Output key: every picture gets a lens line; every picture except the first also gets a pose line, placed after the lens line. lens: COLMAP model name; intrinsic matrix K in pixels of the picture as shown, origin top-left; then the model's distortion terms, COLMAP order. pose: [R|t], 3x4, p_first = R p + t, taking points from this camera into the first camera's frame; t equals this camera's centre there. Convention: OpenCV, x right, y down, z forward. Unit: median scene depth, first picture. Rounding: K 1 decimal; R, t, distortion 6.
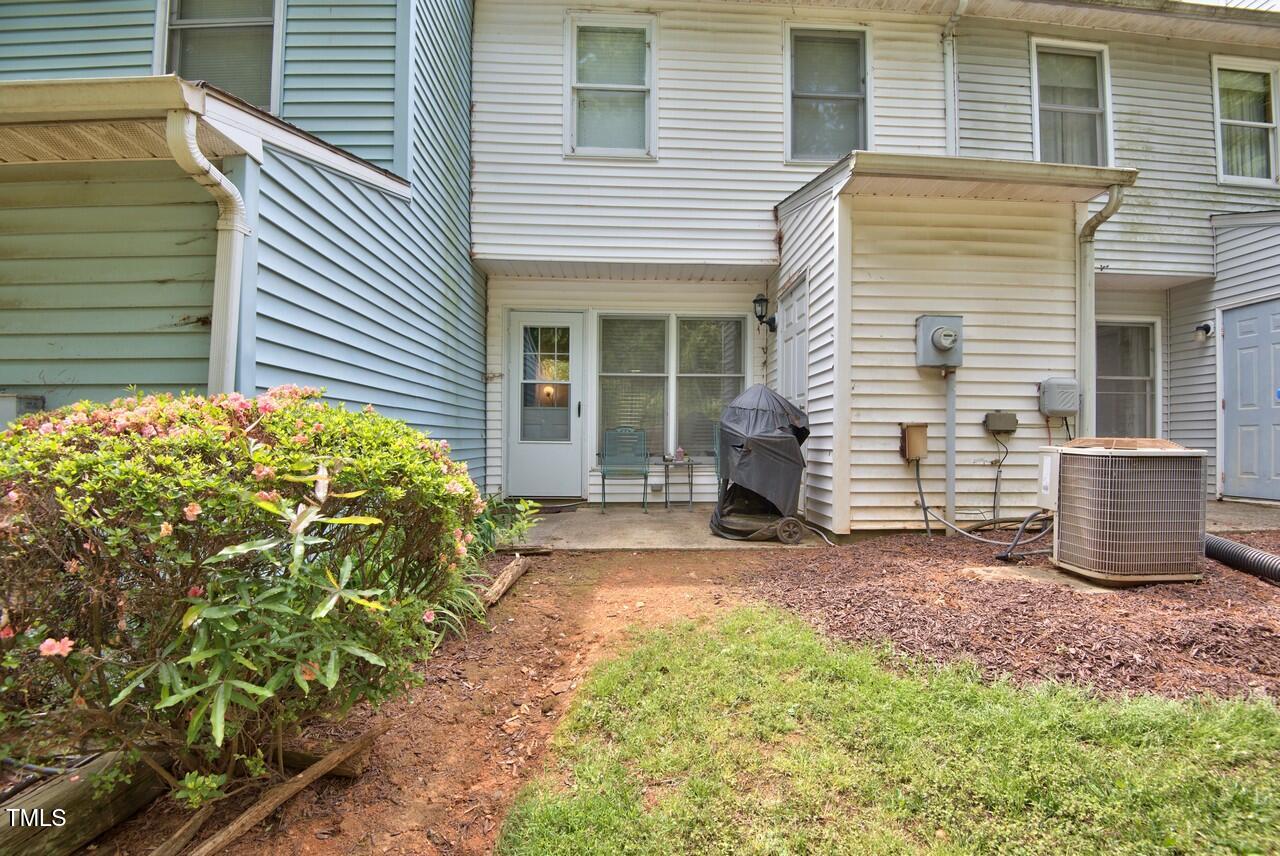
lens RADIAL K [[554.1, 0, 639.2], [0, 554.1, 412.4], [0, 0, 1]] dist [-0.013538, -0.013693]
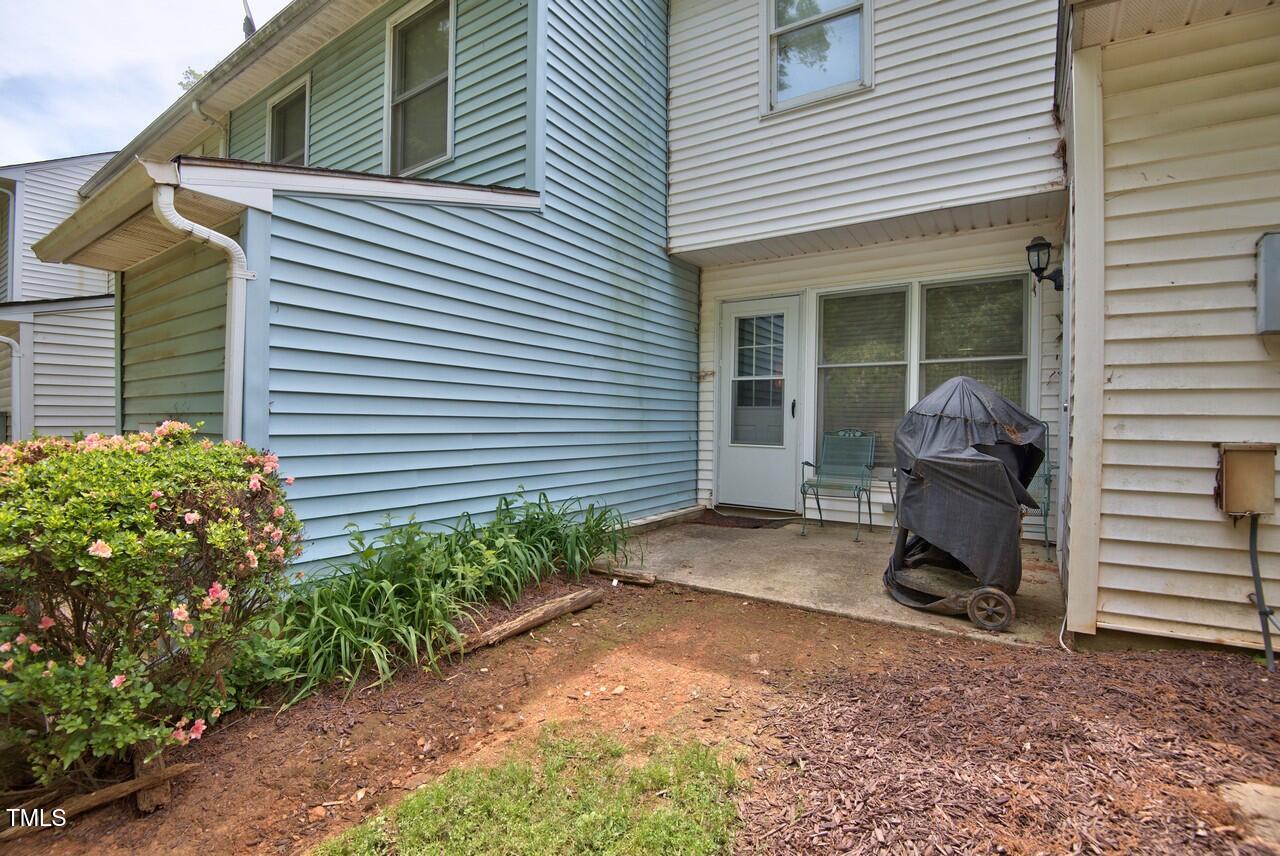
lens RADIAL K [[554.1, 0, 639.2], [0, 554.1, 412.4], [0, 0, 1]] dist [-0.013538, -0.013693]
pose [[0.830135, -0.008418, -0.557498, 0.190581], [0.019193, 0.999725, 0.013484, -0.017735], [0.557231, -0.021894, 0.830069, 0.169916]]
